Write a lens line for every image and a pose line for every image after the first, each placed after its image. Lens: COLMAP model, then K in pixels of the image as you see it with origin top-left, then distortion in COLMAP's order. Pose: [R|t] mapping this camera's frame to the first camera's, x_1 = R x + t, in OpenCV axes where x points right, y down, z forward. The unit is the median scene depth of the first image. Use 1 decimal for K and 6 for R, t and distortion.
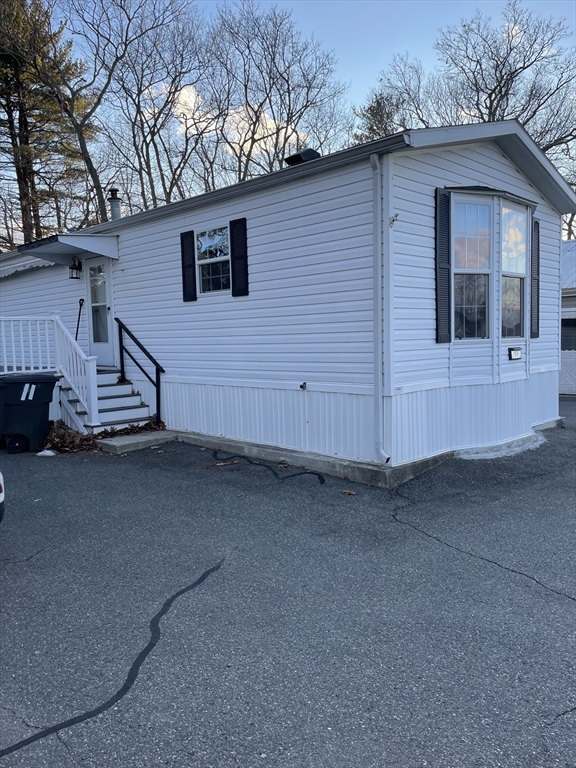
lens RADIAL K [[581.3, 0, 288.1], [0, 581.3, 382.0], [0, 0, 1]] dist [0.075892, -0.089083]
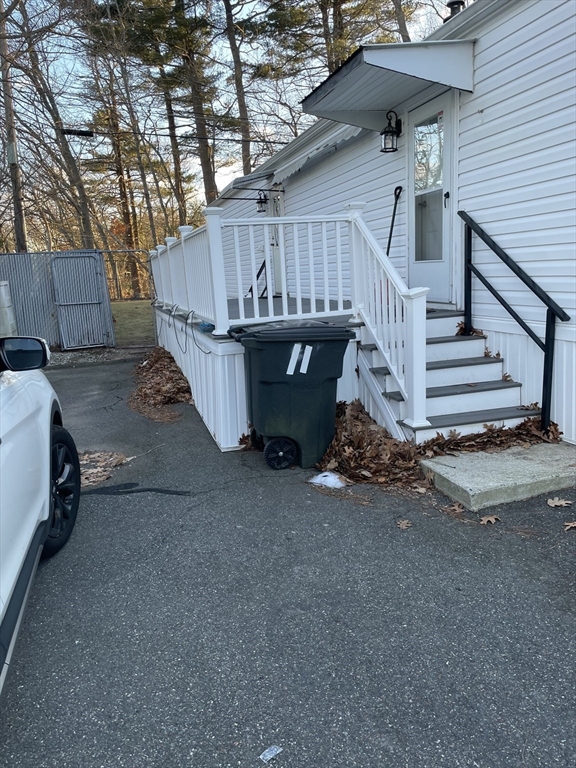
lens RADIAL K [[581.3, 0, 287.3], [0, 581.3, 380.6], [0, 0, 1]] dist [0.075892, -0.089083]
pose [[0.875093, 0.070812, -0.478746, -0.179300], [-0.008749, 0.991391, 0.130646, -0.027826], [0.483876, -0.110138, 0.868178, 0.481220]]
